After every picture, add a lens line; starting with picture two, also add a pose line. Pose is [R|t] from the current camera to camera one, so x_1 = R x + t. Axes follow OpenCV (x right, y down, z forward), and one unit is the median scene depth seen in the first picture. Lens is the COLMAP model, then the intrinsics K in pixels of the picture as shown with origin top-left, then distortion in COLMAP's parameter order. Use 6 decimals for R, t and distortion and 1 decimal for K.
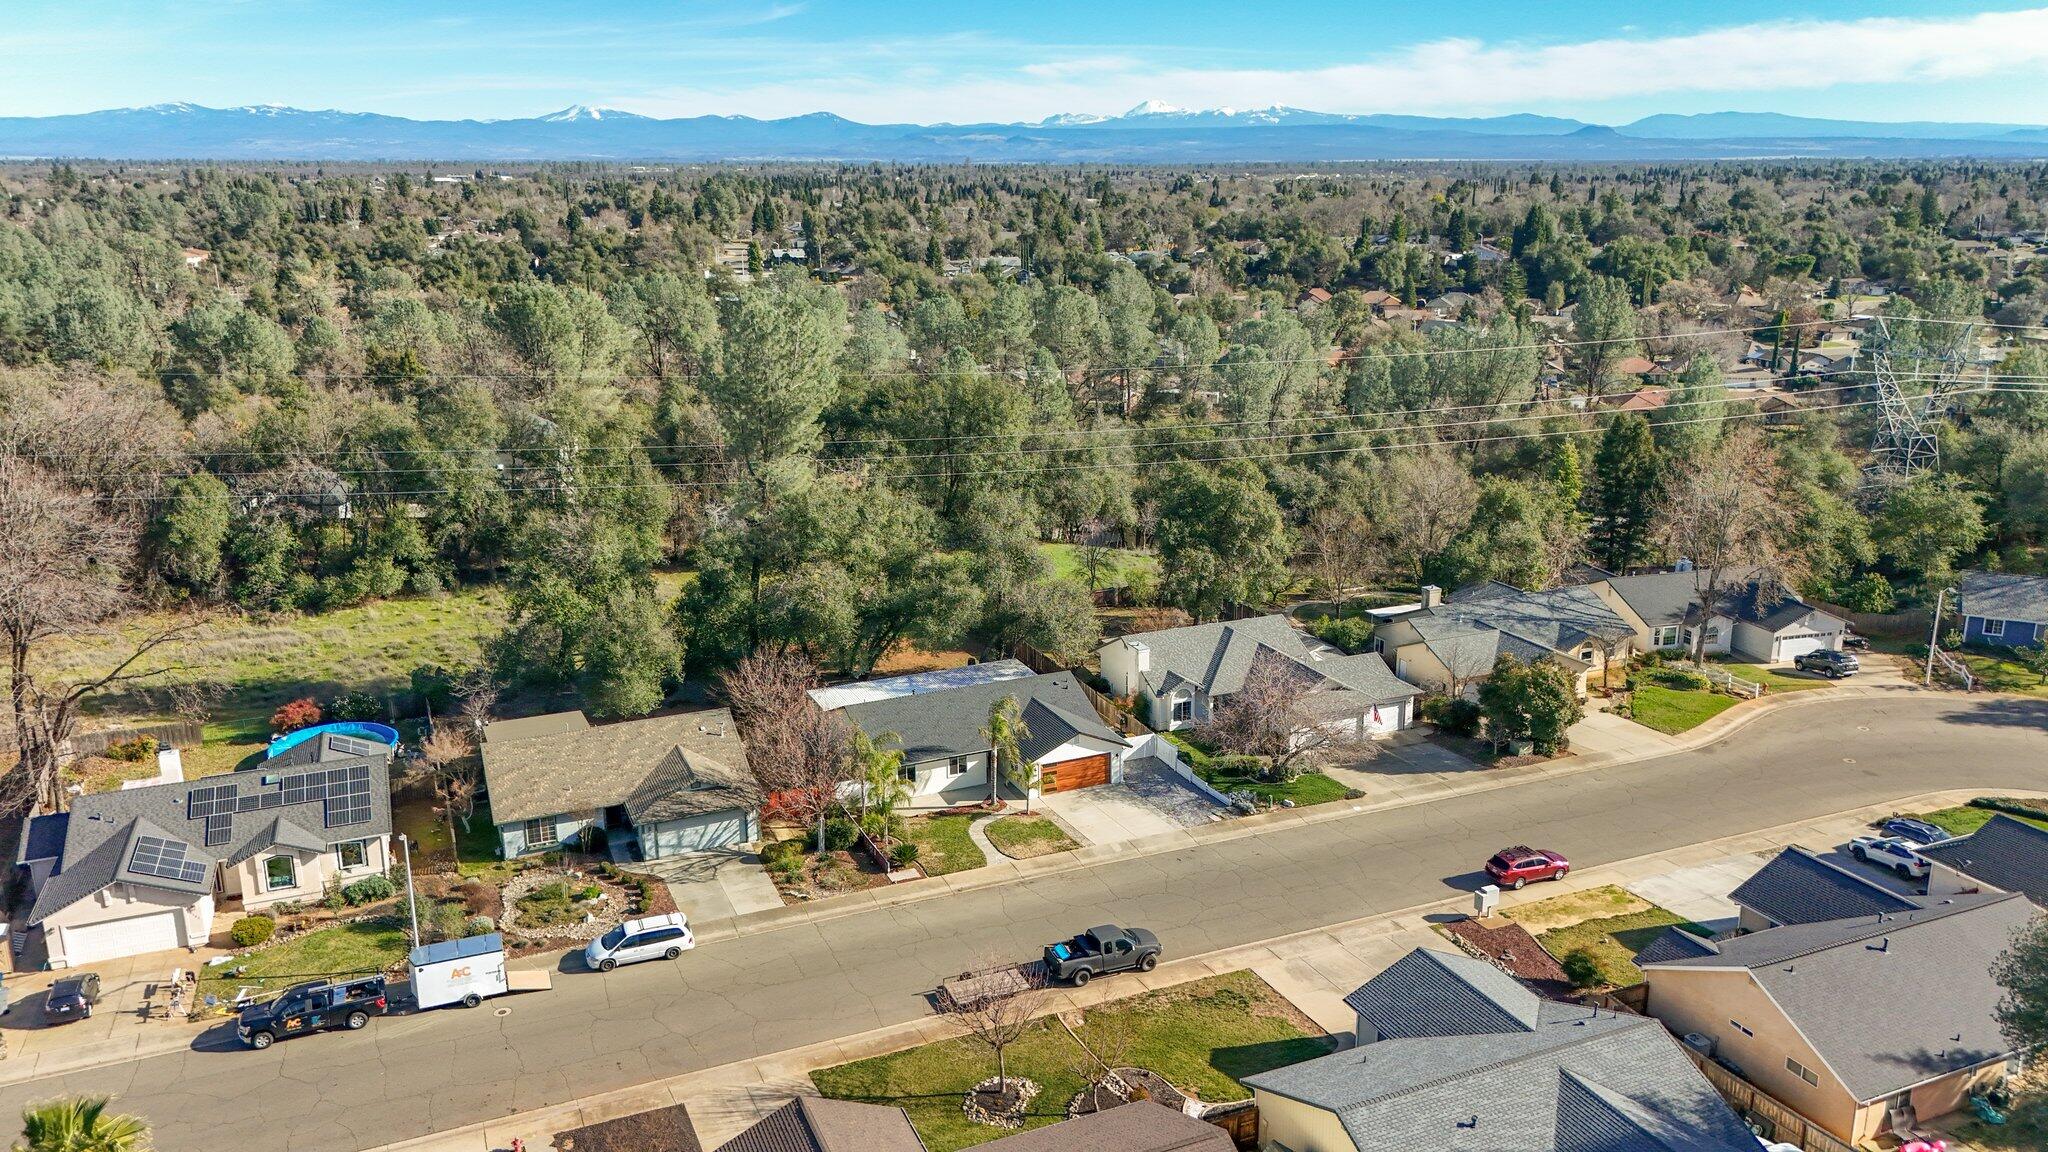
lens RADIAL K [[1514.7, 0, 1030.9], [0, 1514.7, 560.9], [0, 0, 1]] dist [0.065564, -0.067087]
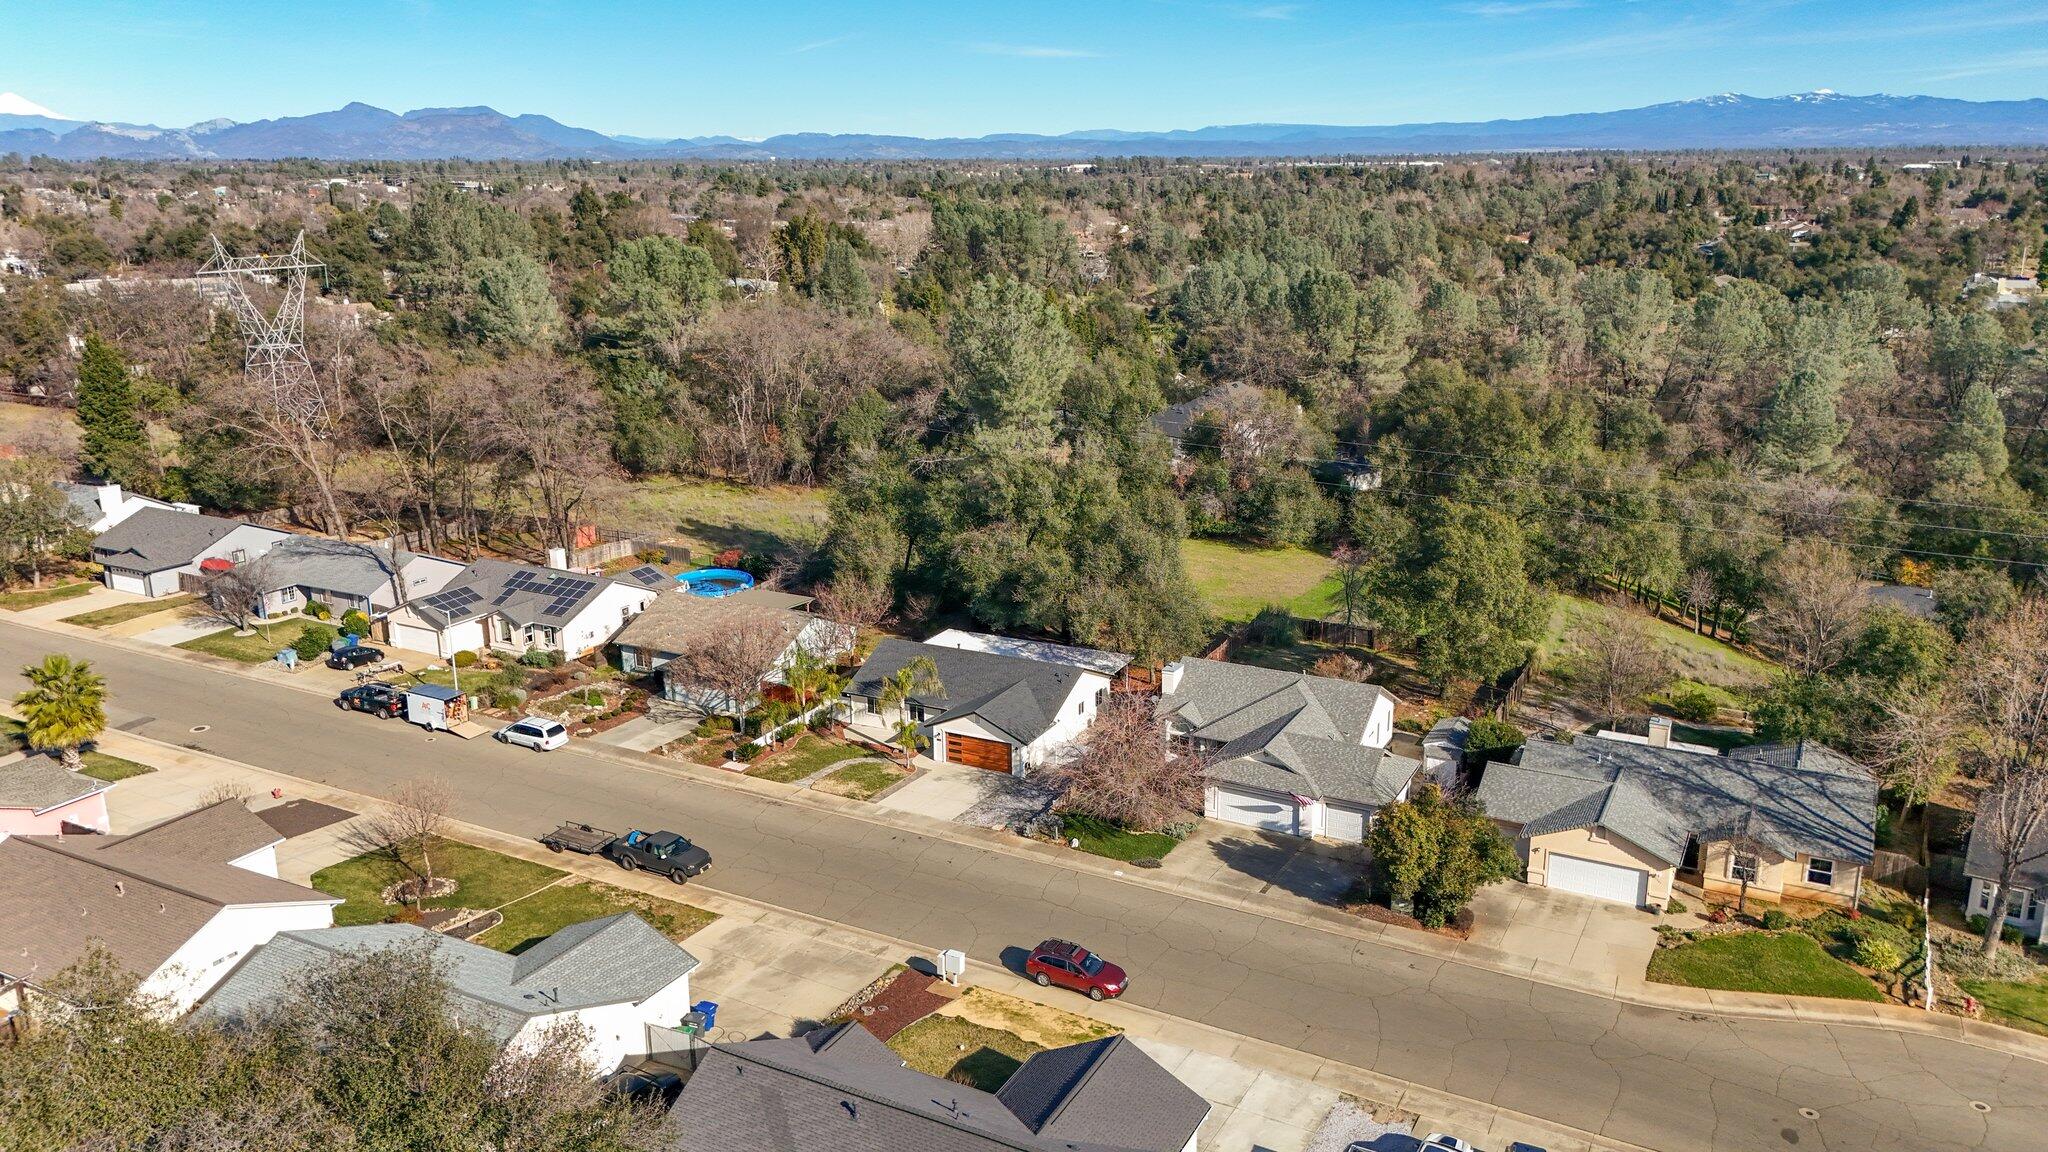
lens RADIAL K [[1514.7, 0, 1021.2], [0, 1514.7, 566.0], [0, 0, 1]] dist [0.065564, -0.067087]
pose [[0.618955, 0.201055, -0.759257, 0.793745], [-0.193356, 0.975936, 0.100806, -0.090952], [0.761254, 0.084413, 0.642936, 0.349332]]
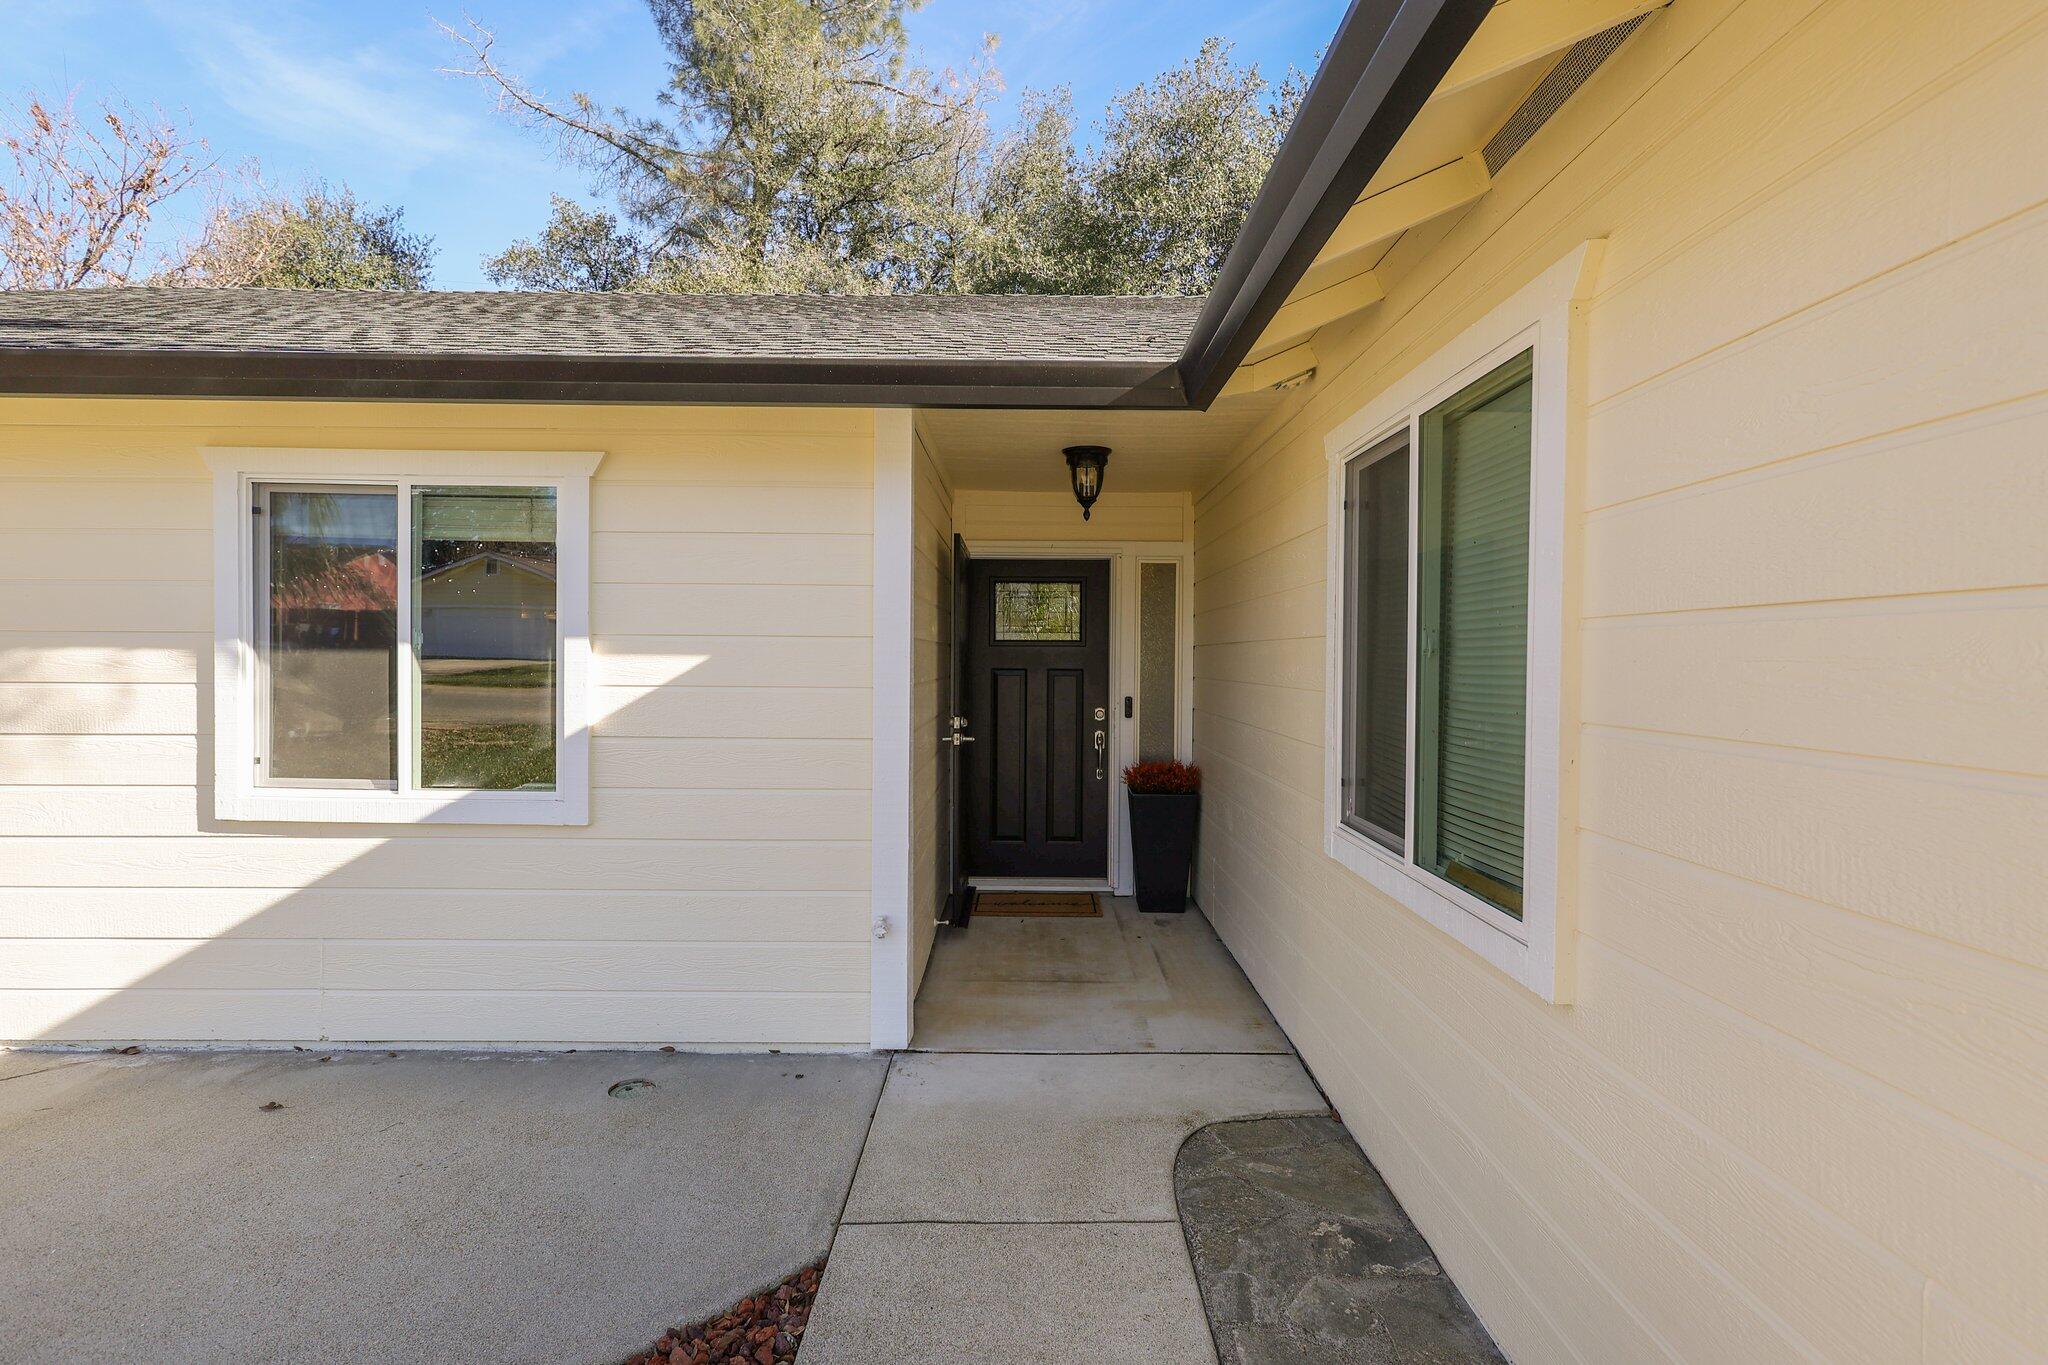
lens RADIAL K [[960.5, 0, 1024.4], [0, 960.5, 671.4], [0, 0, 1]] dist [-0.001859, 0.001899]
pose [[0.907208, 0.015480, -0.420398, -0.009278], [-0.117405, 0.968934, -0.217678, 0.140259], [0.403968, 0.246836, 0.880842, 0.970107]]
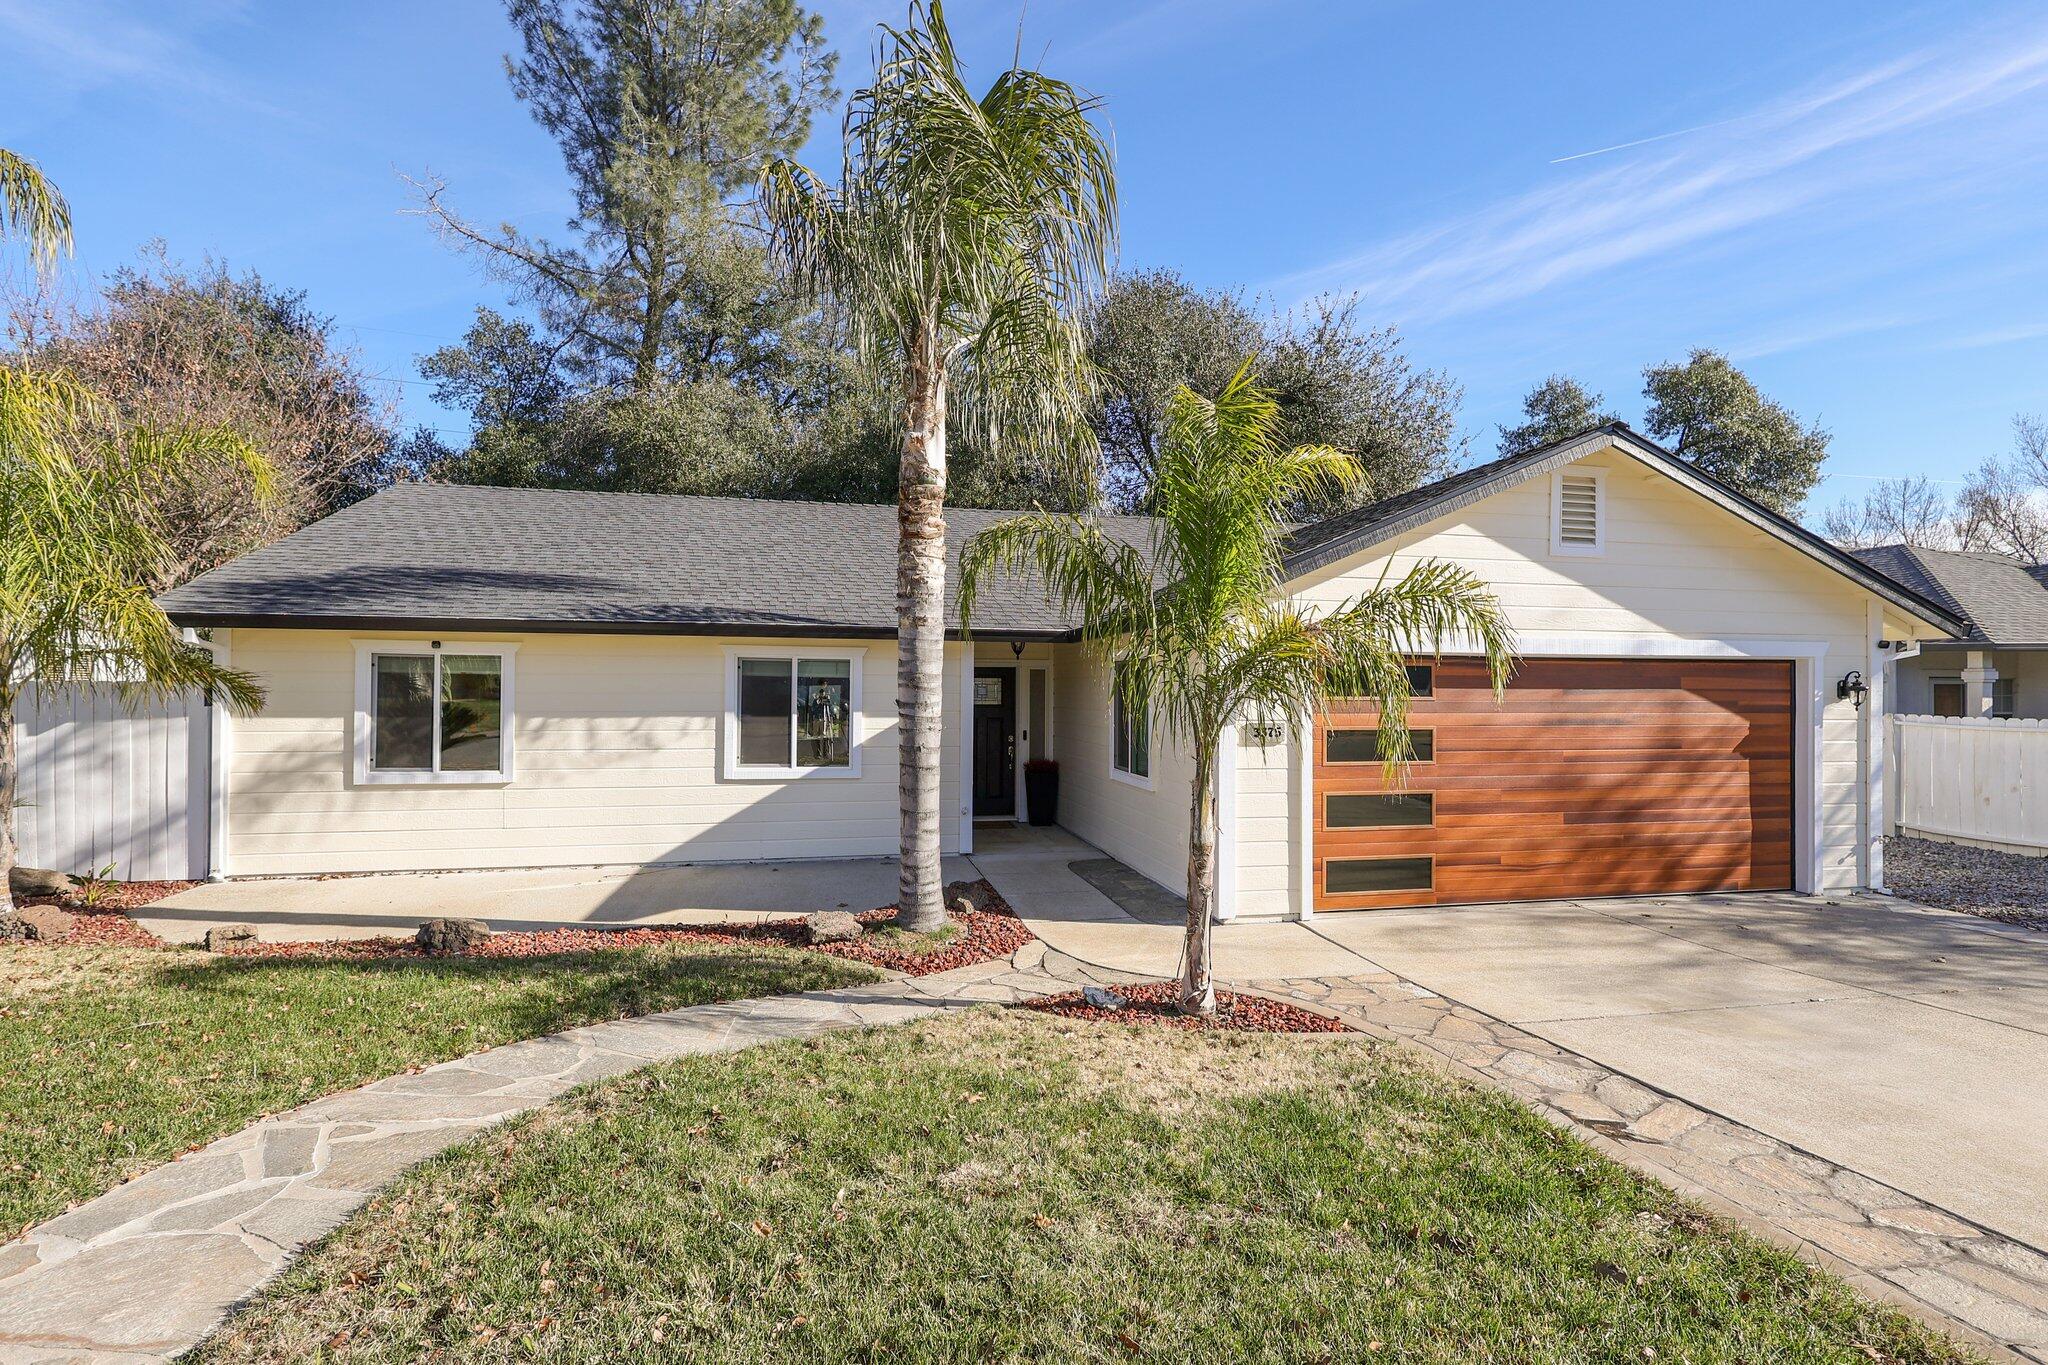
lens RADIAL K [[960.5, 0, 1035.8], [0, 960.5, 691.4], [0, 0, 1]] dist [-0.001859, 0.001899]
pose [[0.978321, 0.011048, -0.206800, 0.000506], [-0.063775, 0.966119, -0.250094, 0.156201], [0.197030, 0.257861, 0.945879, 0.897577]]
